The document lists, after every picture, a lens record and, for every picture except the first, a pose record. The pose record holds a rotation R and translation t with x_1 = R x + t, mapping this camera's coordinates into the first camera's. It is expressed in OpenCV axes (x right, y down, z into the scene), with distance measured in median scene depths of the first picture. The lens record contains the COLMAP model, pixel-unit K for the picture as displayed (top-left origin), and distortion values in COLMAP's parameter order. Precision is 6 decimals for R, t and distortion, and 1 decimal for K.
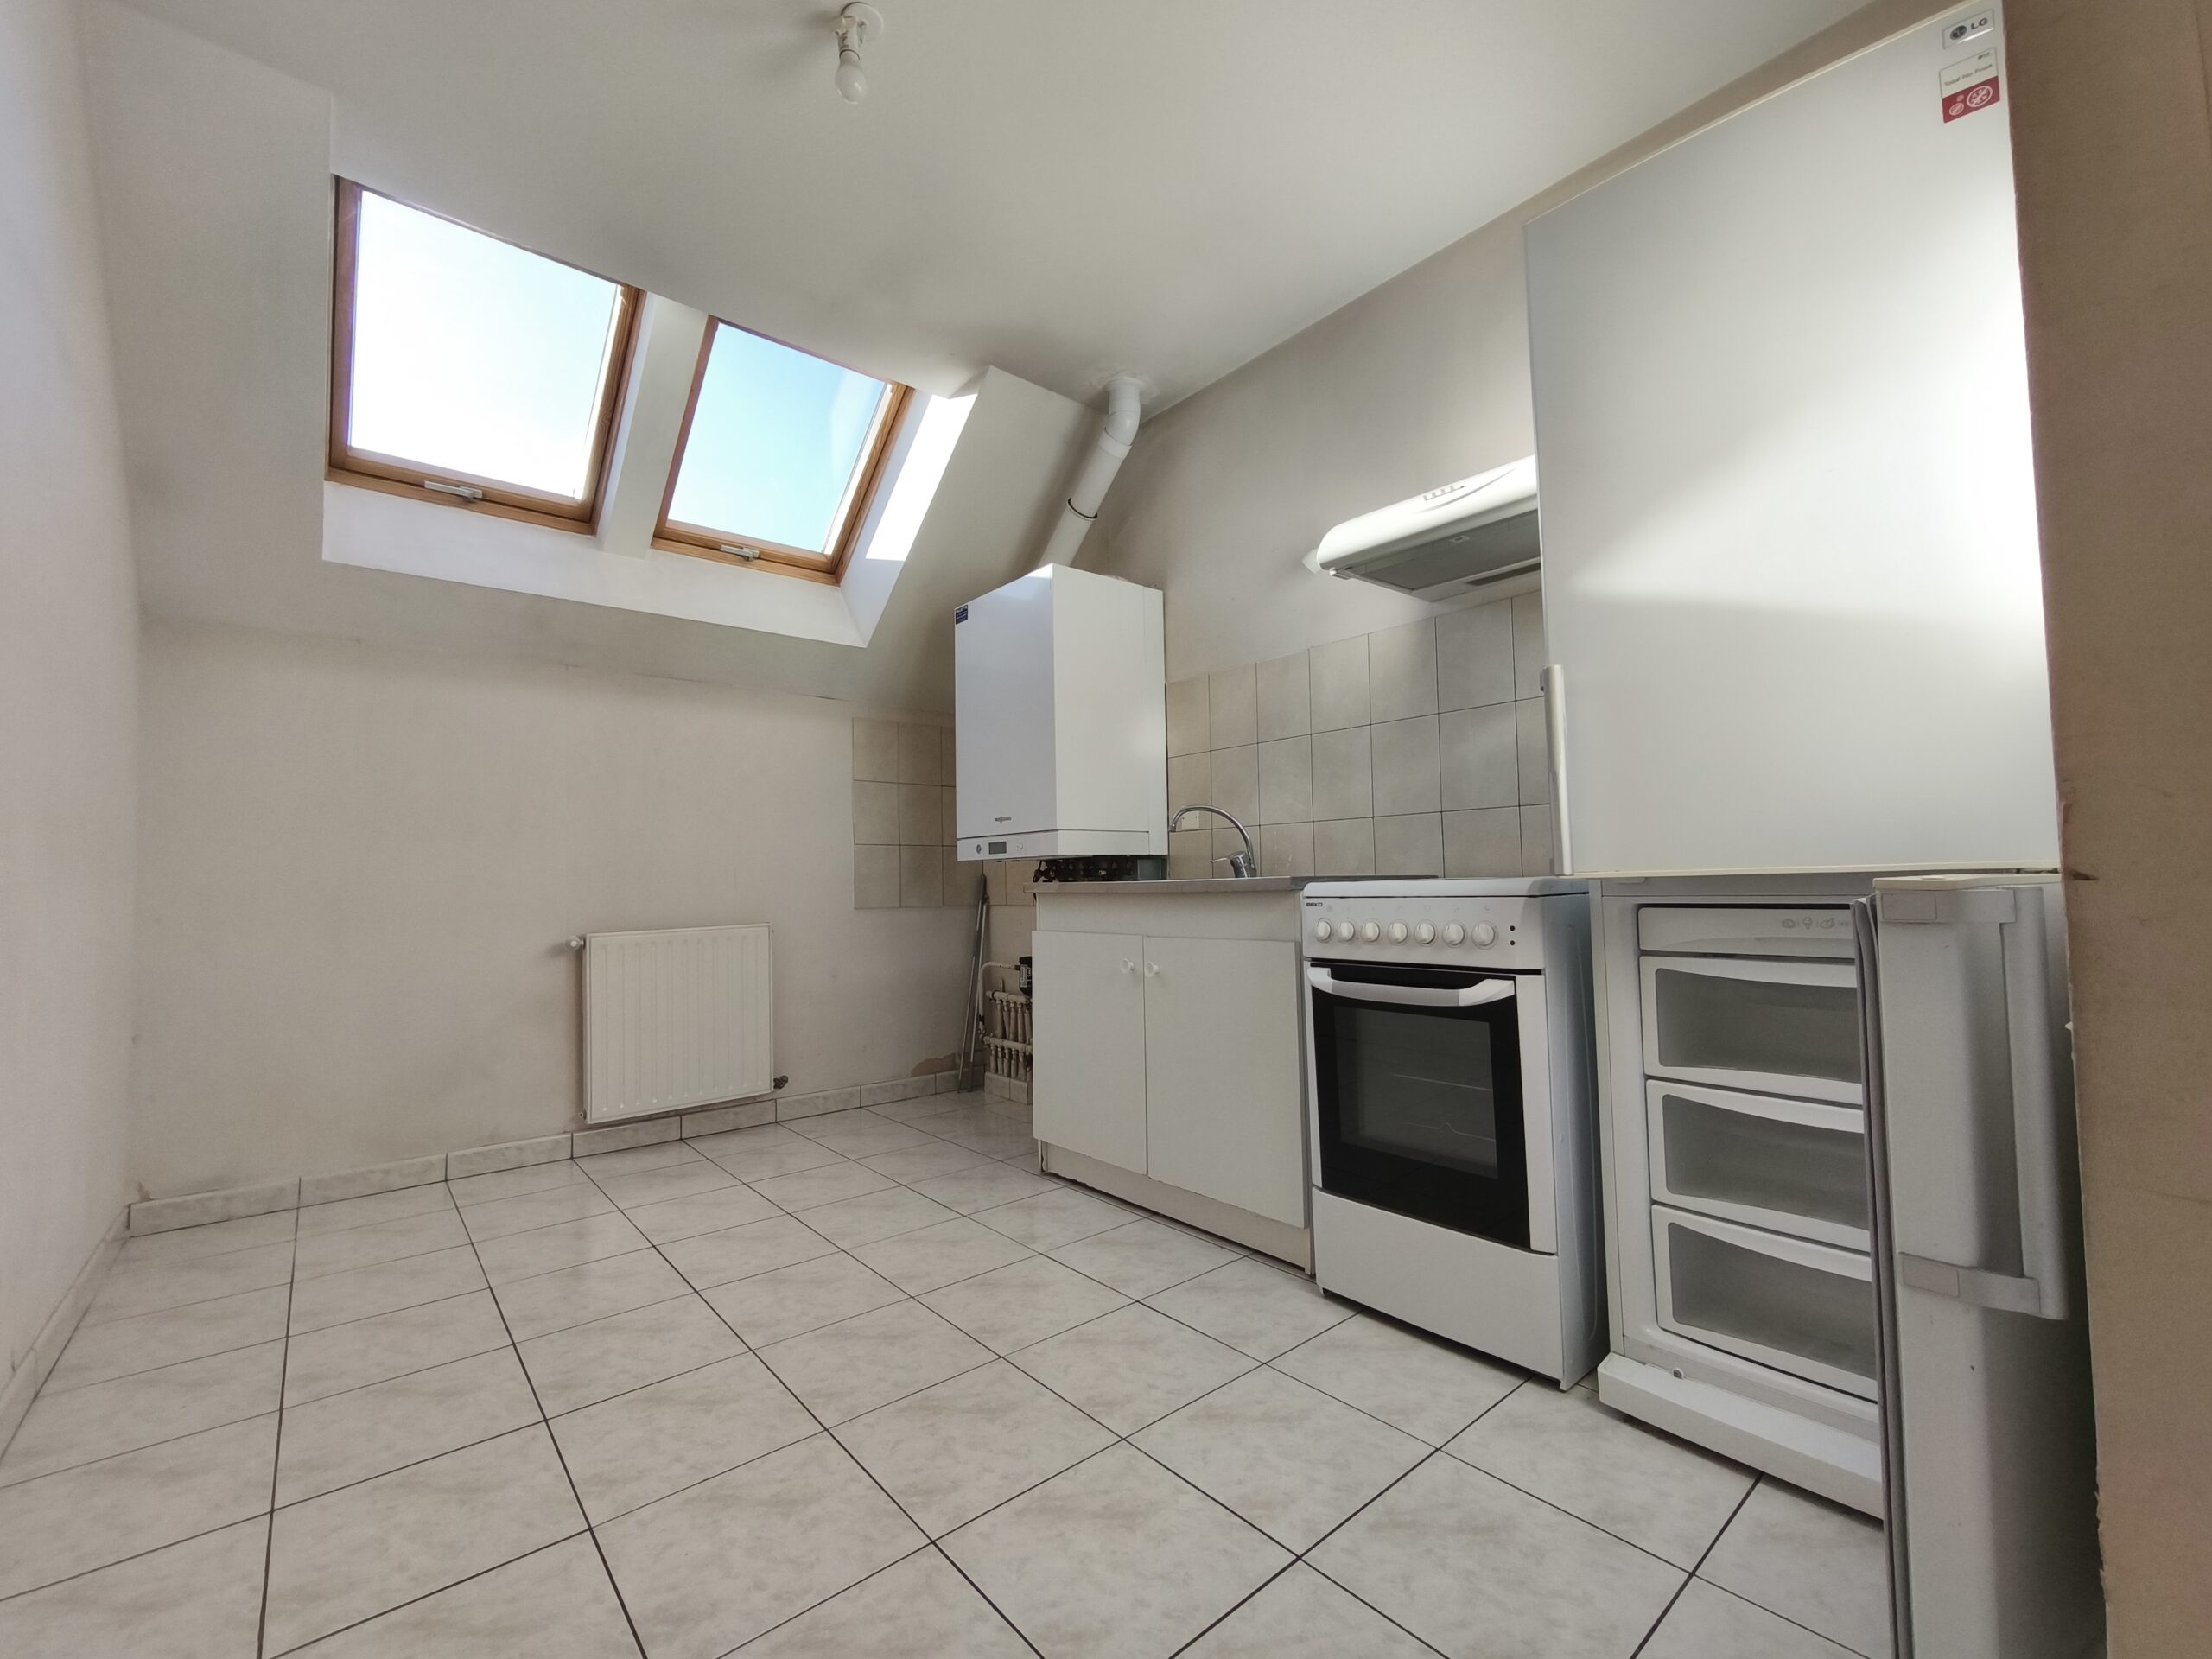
lens RADIAL K [[920.8, 0, 1095.9], [0, 920.8, 834.5], [0, 0, 1]] dist [-0.005672, 0.001010]
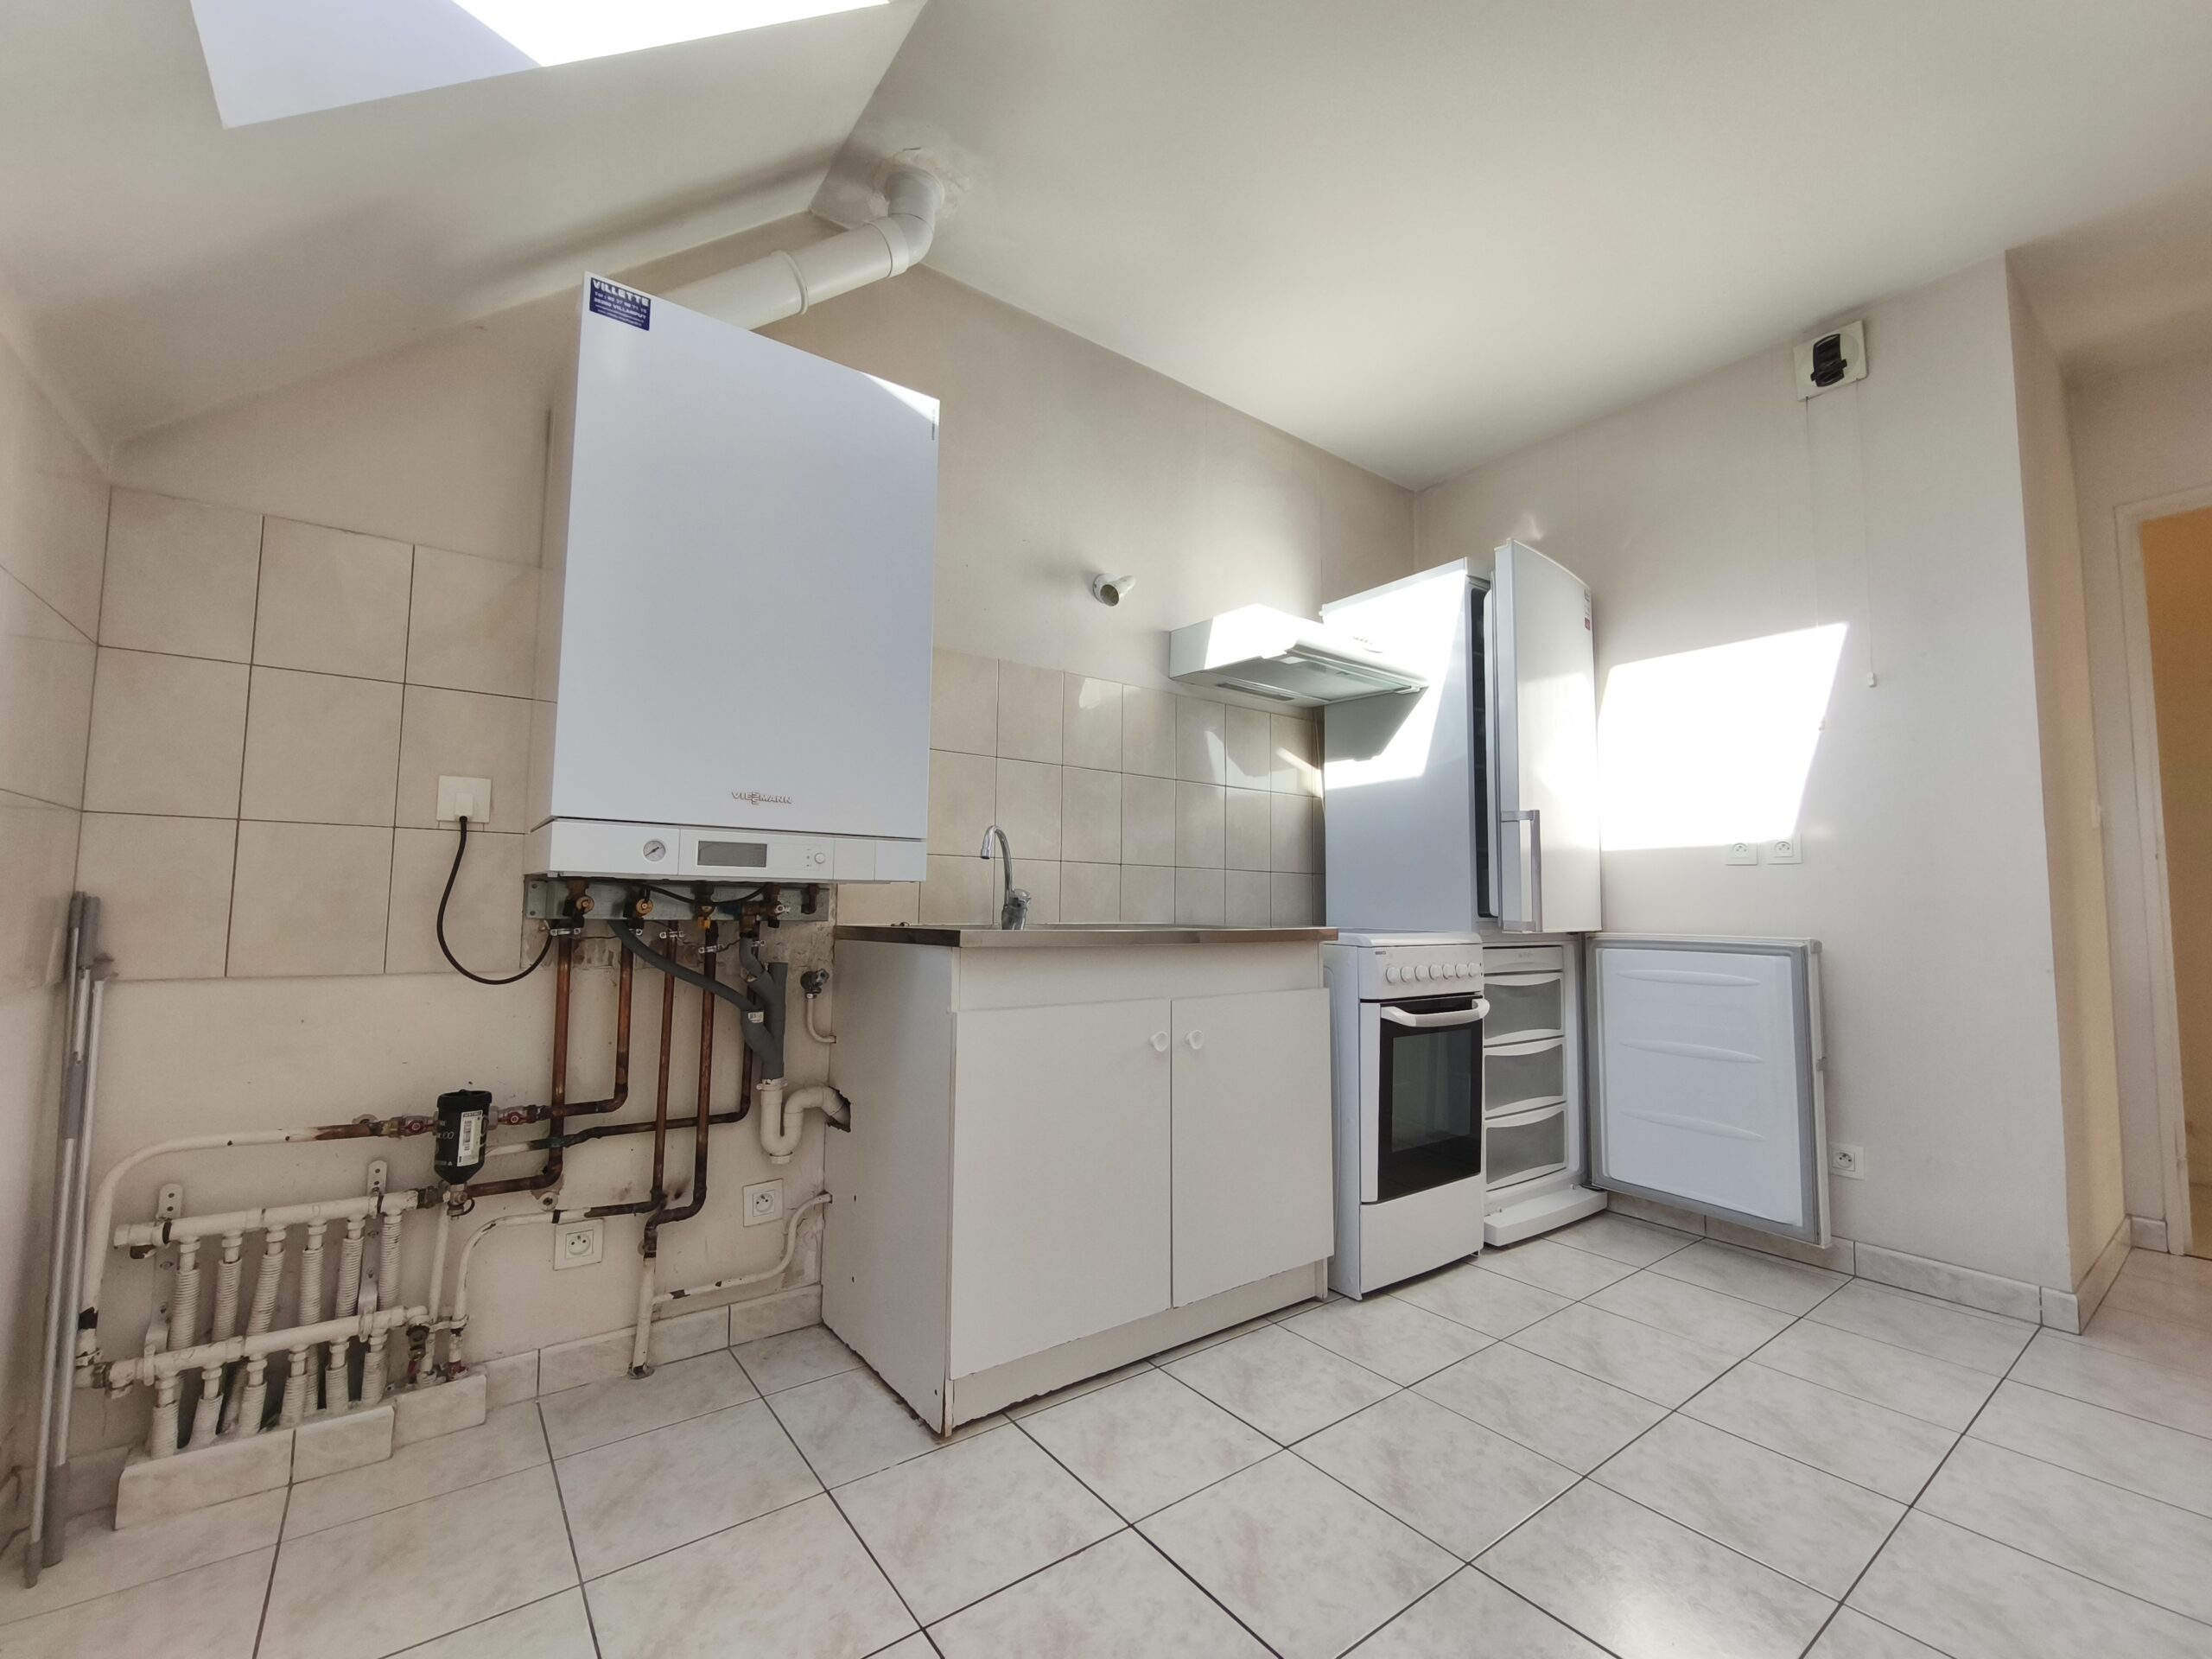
lens RADIAL K [[920.8, 0, 1096.5], [0, 920.8, 837.9], [0, 0, 1]] dist [-0.005672, 0.001010]
pose [[0.055207, 0.095127, 0.993933, -0.670999], [-0.067317, 0.993541, -0.091350, 0.043679], [-0.996203, -0.061866, 0.061254, 0.914215]]
